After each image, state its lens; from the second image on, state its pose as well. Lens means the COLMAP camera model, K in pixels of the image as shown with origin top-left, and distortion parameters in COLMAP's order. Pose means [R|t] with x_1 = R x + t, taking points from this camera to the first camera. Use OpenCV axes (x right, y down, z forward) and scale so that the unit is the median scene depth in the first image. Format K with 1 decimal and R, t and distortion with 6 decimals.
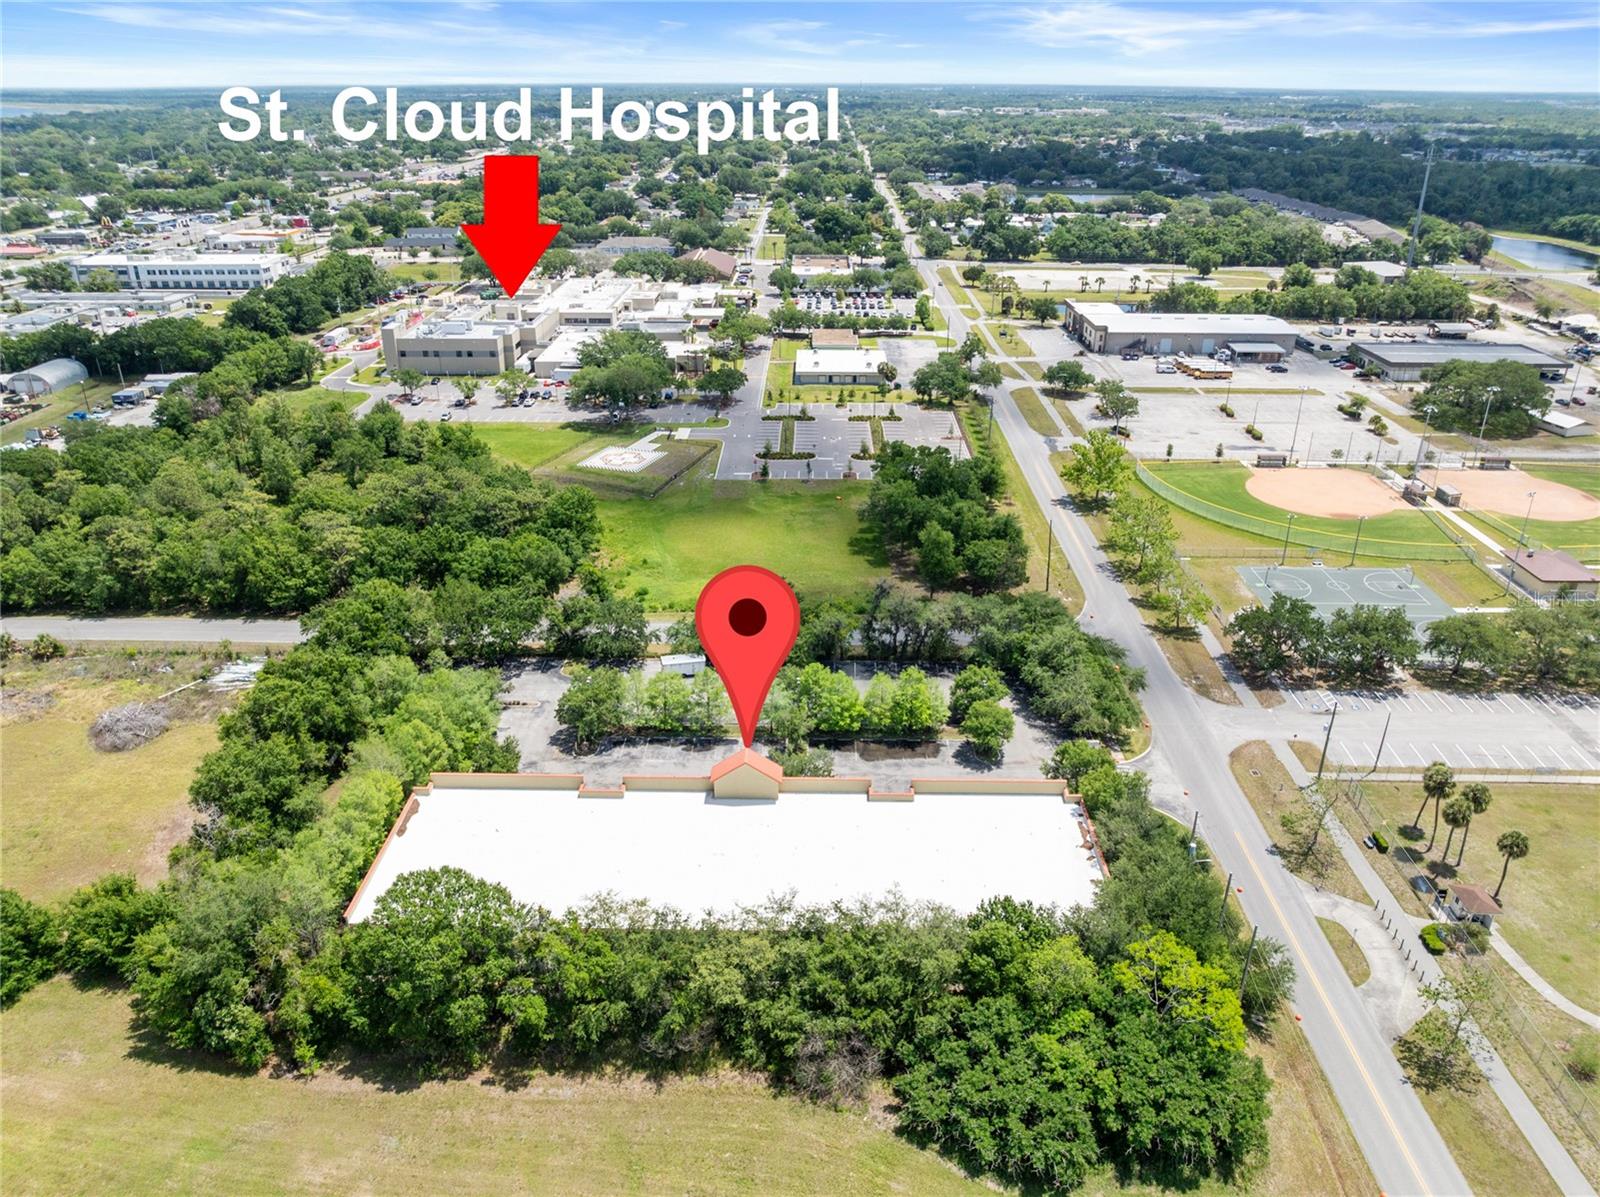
lens RADIAL K [[1128.4, 0, 816.8], [0, 1128.4, 606.4], [0, 0, 1]] dist [-0.036242, -0.005278]
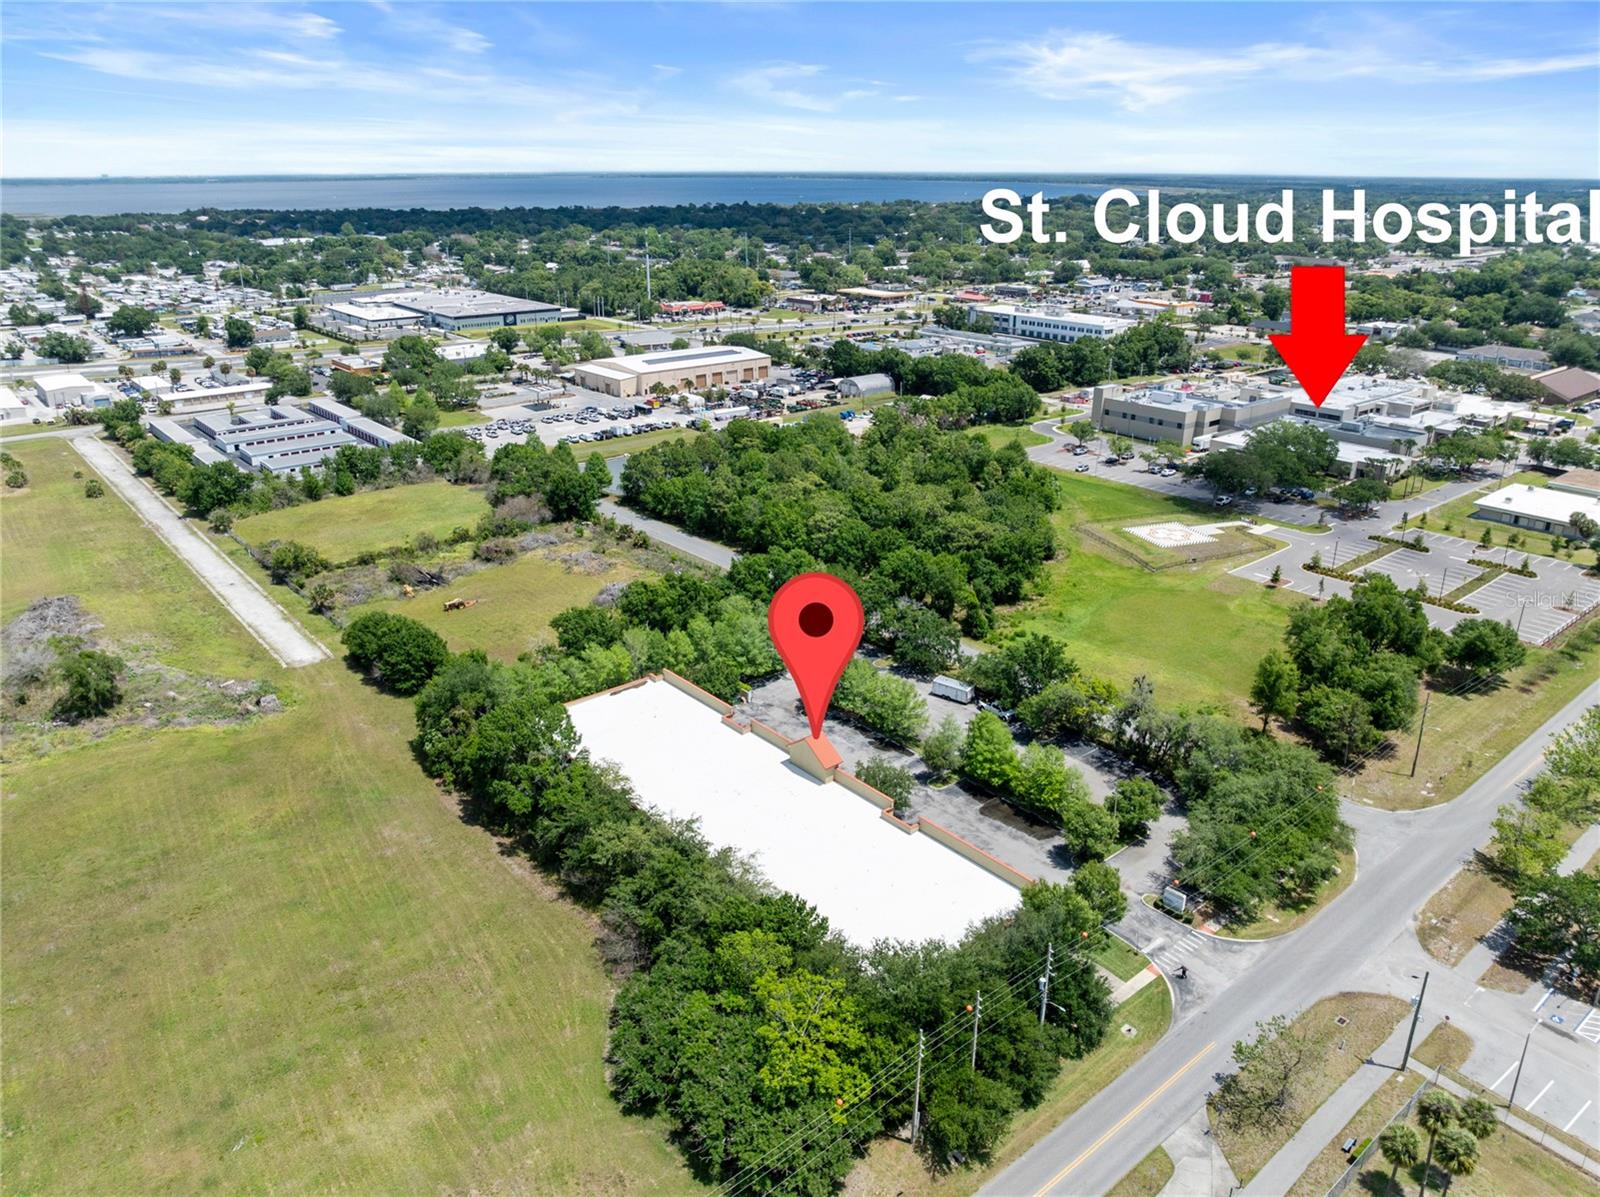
lens RADIAL K [[1128.4, 0, 816.8], [0, 1128.4, 606.4], [0, 0, 1]] dist [-0.036242, -0.005278]
pose [[0.654314, 0.270296, -0.706267, 0.313085], [-0.318869, 0.945468, 0.066427, -0.031338], [0.685708, 0.181743, 0.704822, 0.068744]]
